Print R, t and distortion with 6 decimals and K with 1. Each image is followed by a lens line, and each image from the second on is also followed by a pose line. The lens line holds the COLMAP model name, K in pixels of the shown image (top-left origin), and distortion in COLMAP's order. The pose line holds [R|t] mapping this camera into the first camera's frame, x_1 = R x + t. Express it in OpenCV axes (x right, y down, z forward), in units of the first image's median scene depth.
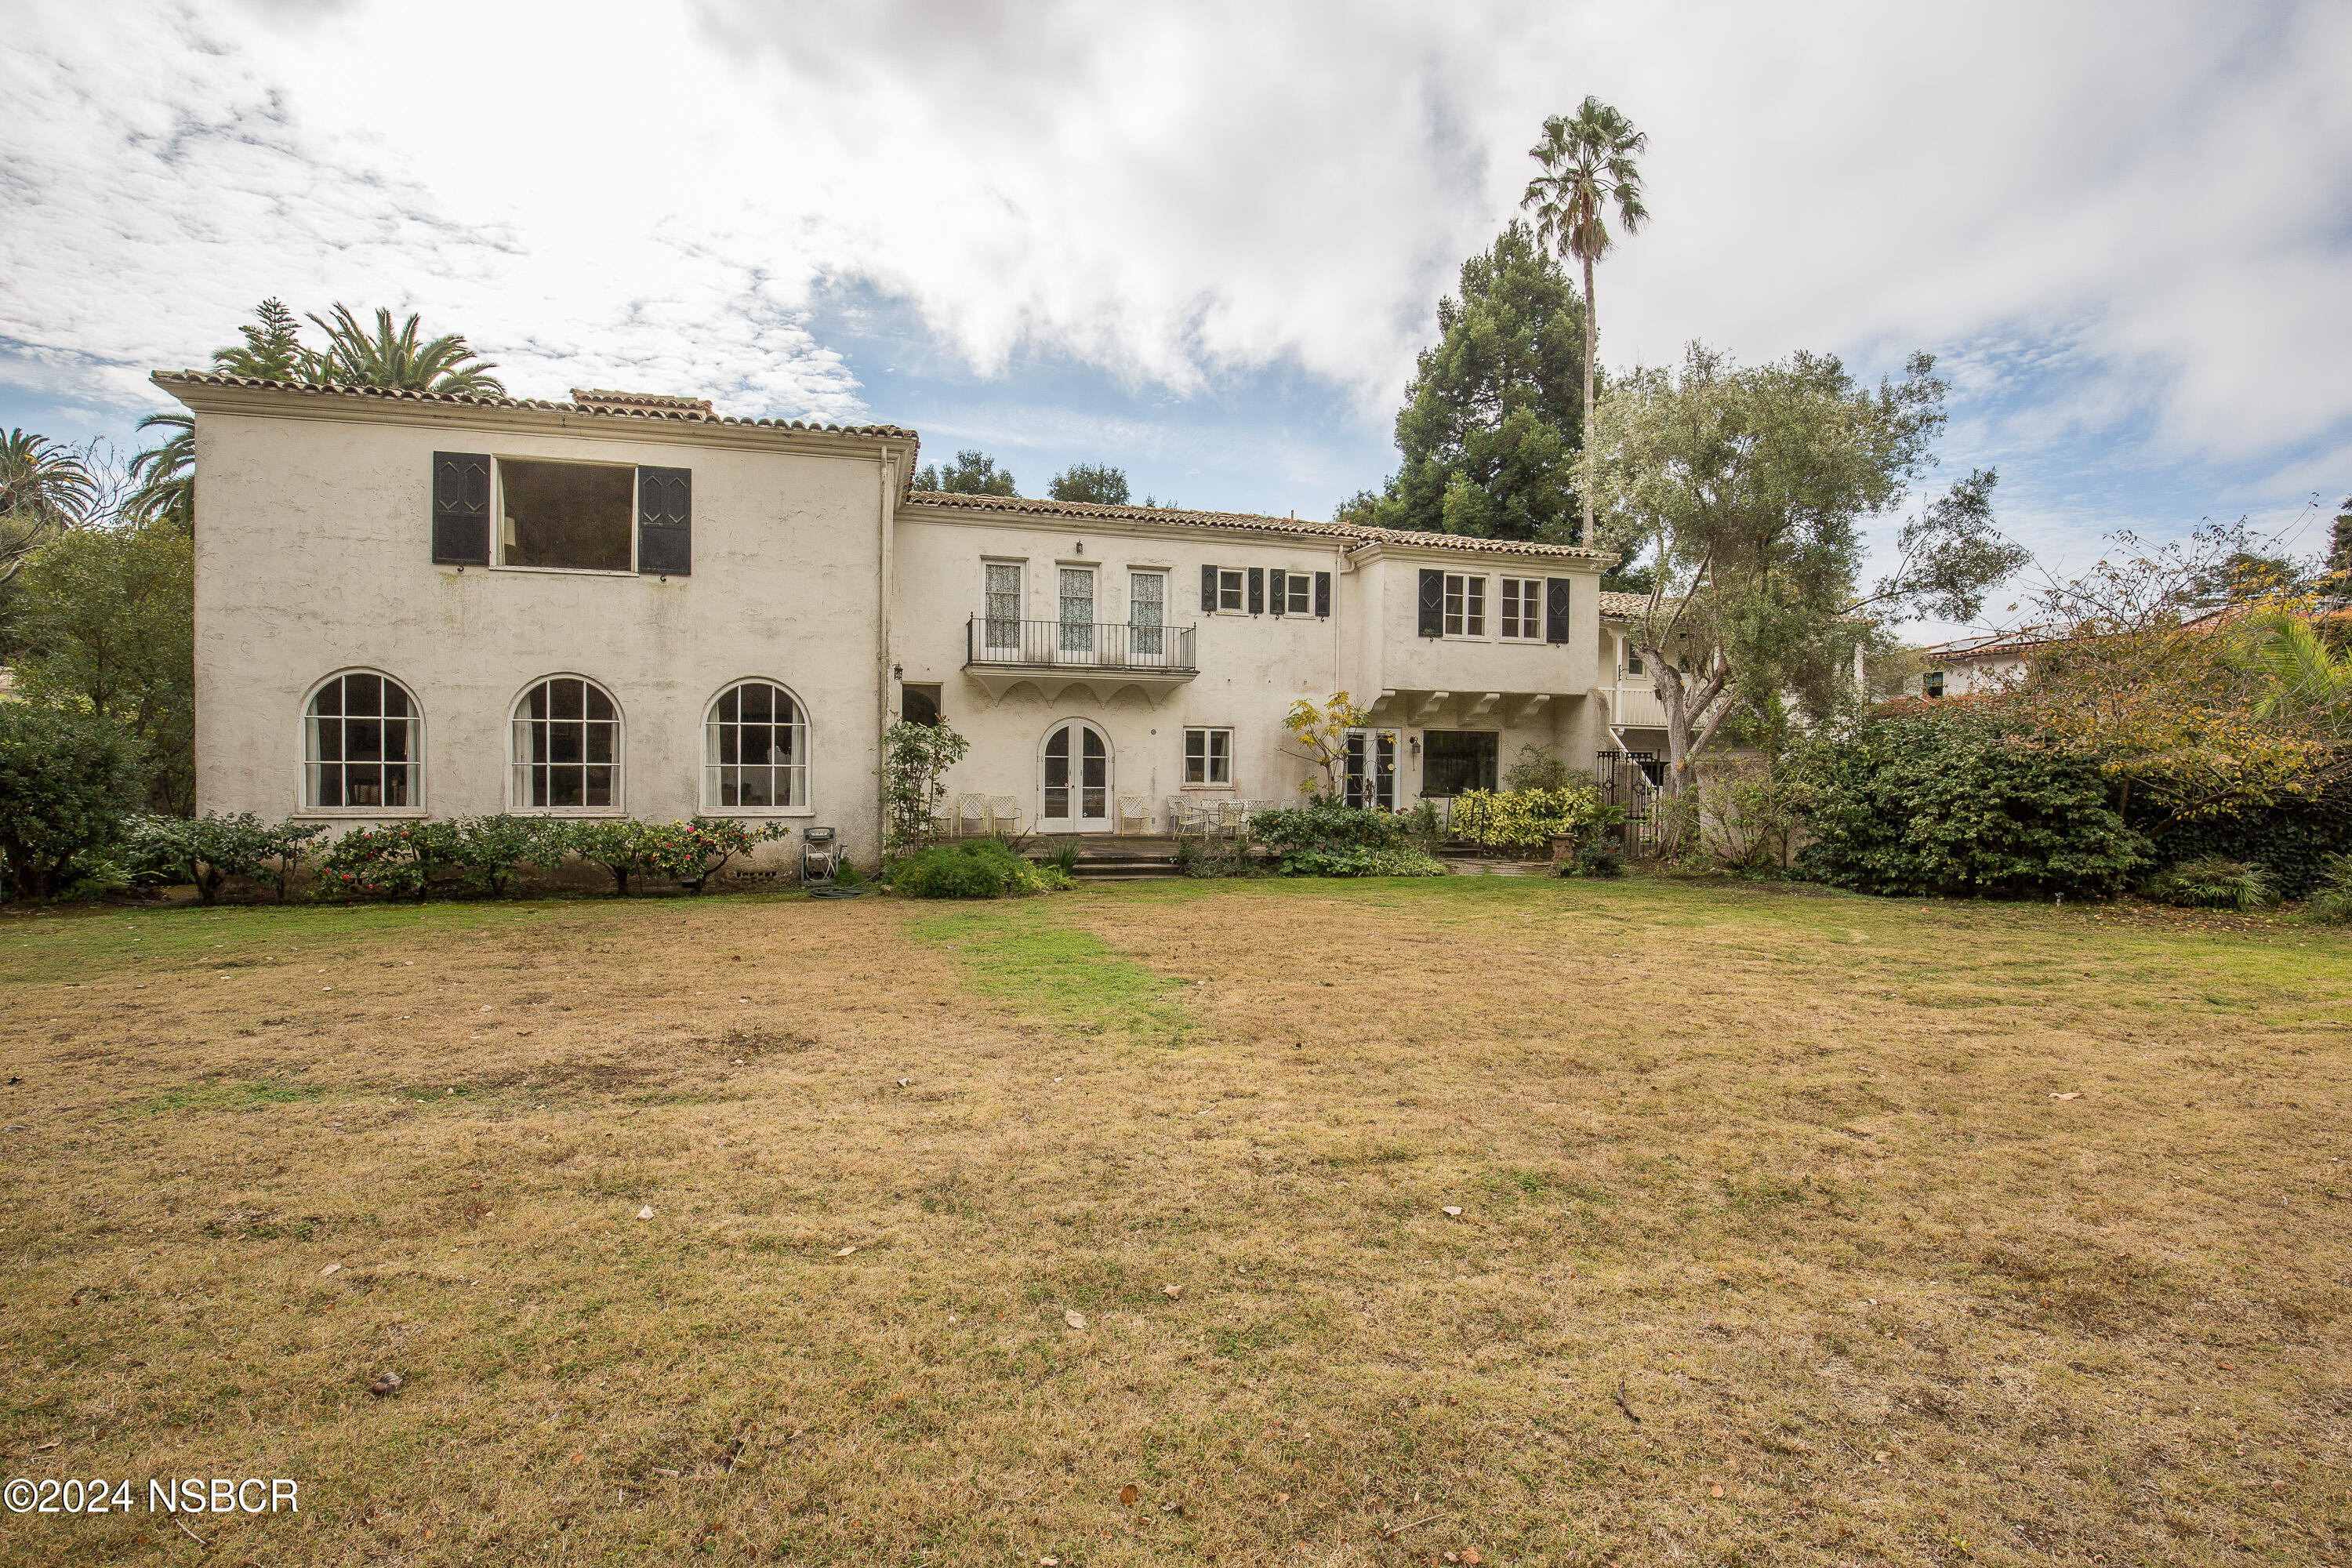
lens RADIAL K [[1079.3, 0, 1177.3], [0, 1079.3, 771.2], [0, 0, 1]] dist [-0.028063, 0.002288]
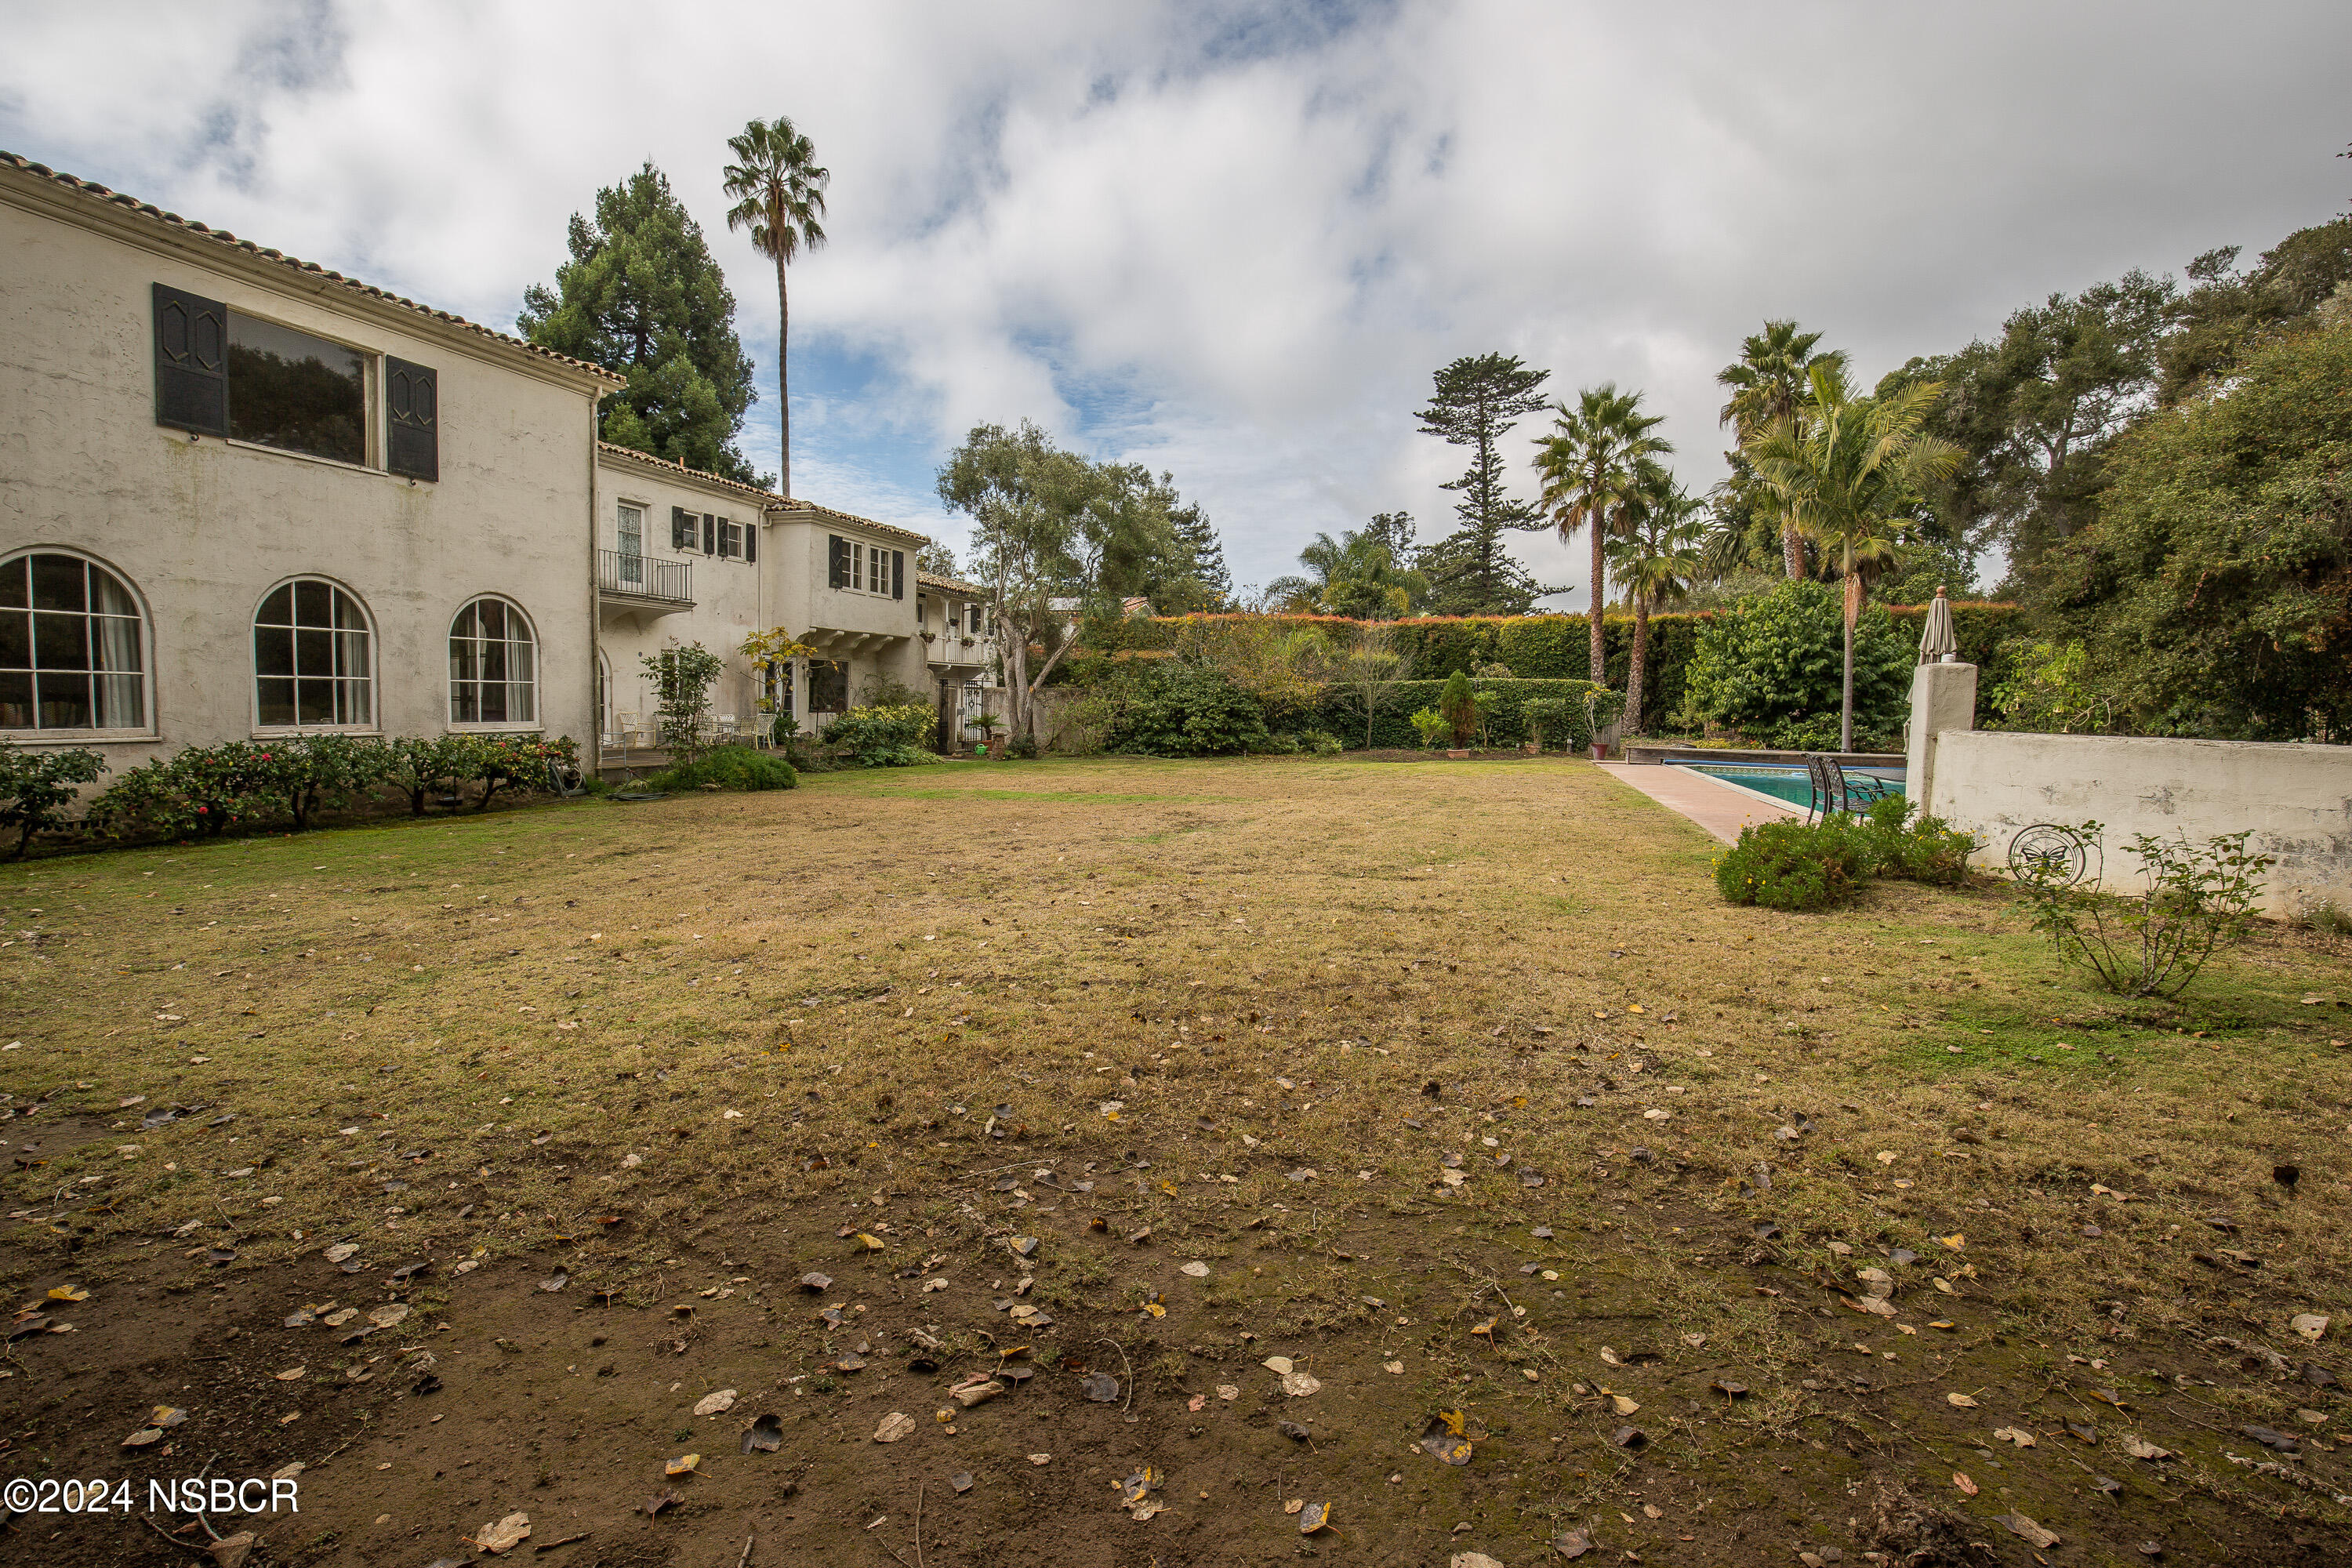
lens RADIAL K [[1079.3, 0, 1165.1], [0, 1079.3, 771.7], [0, 0, 1]] dist [-0.028063, 0.002288]
pose [[0.553213, -0.052471, 0.831386, -0.874333], [-0.010580, 0.997491, 0.069994, 0.001960], [-0.832972, -0.047517, 0.551270, -0.076870]]
